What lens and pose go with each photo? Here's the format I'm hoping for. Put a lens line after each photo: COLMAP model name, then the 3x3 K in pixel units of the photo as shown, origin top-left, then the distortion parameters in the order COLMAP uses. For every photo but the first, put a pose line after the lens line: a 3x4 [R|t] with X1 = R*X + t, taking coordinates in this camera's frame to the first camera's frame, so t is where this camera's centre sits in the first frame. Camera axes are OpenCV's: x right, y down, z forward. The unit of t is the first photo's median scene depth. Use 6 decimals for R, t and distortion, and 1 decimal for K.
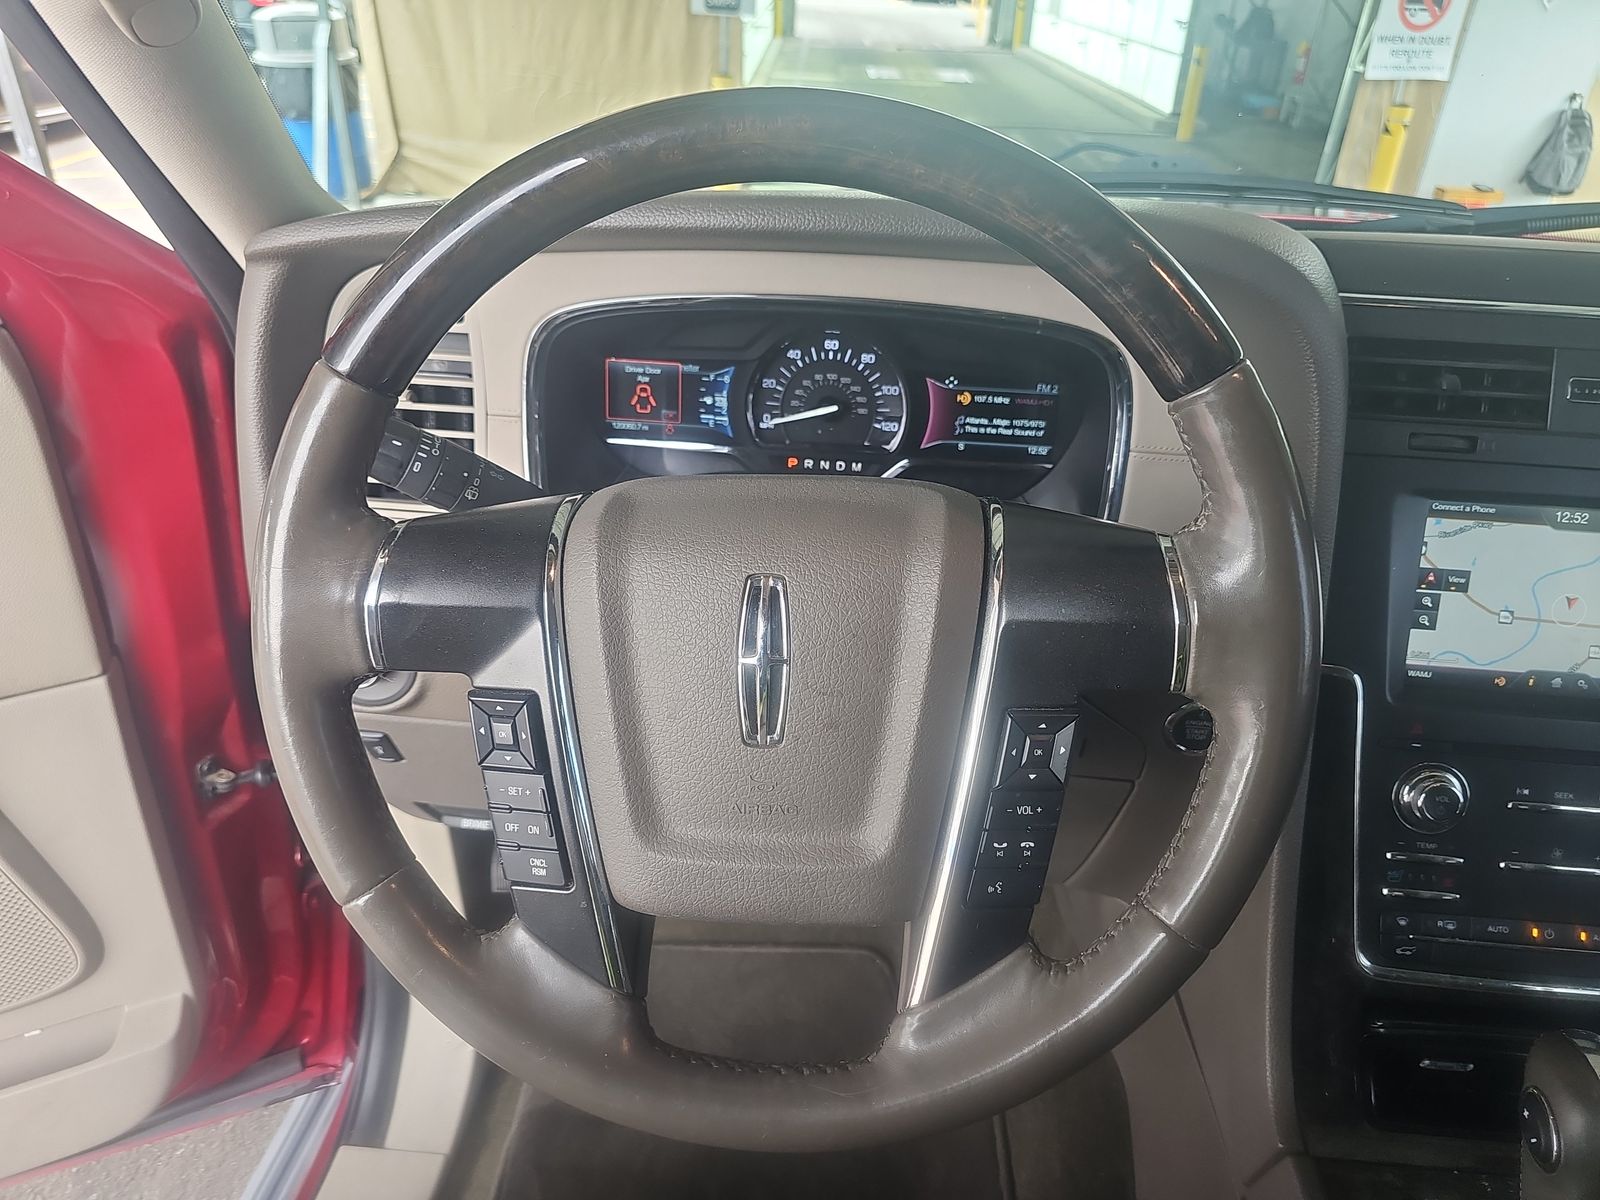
lens RADIAL K [[1040.5, 0, 805.6], [0, 1040.5, 602.9], [0, 0, 1]] dist [0.045212, -0.039489]
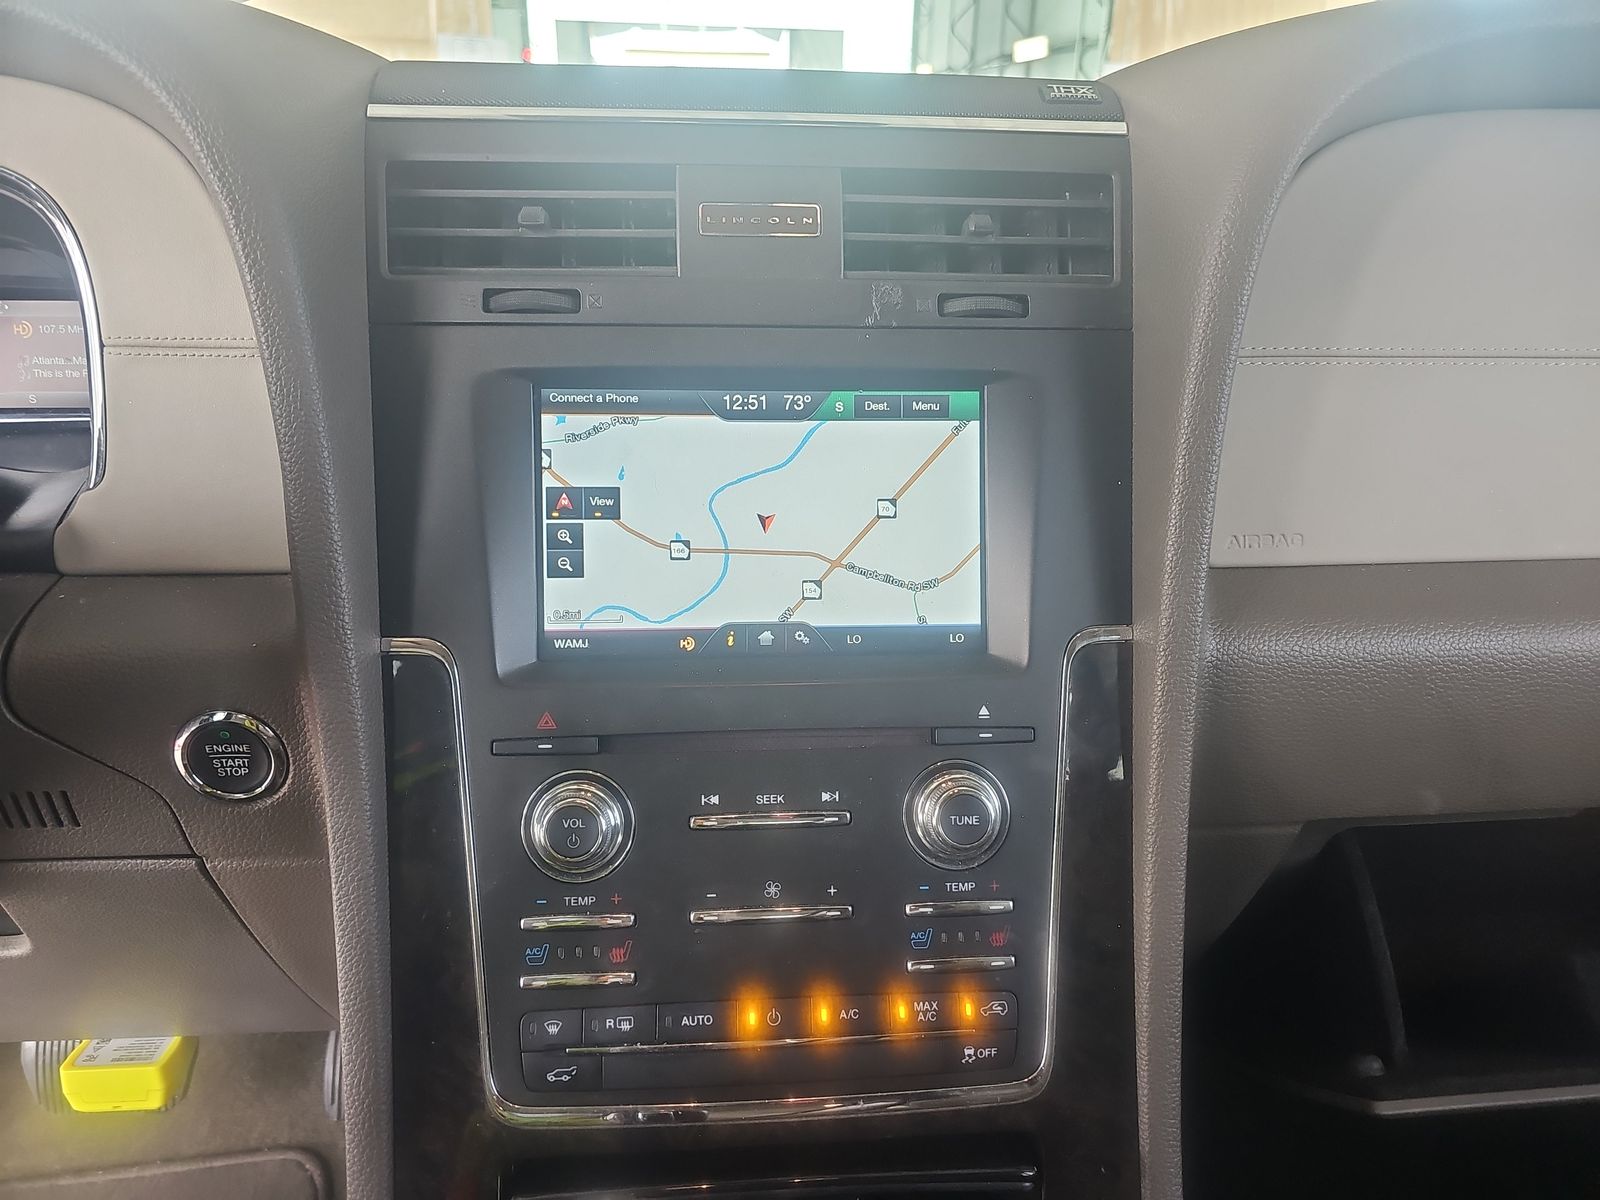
lens RADIAL K [[1040.5, 0, 805.6], [0, 1040.5, 602.9], [0, 0, 1]] dist [0.045212, -0.039489]
pose [[0.988739, -0.080069, 0.126426, 0.560365], [0.095929, 0.987534, -0.124800, 0.120641], [-0.114857, 0.135523, 0.984094, 0.272191]]
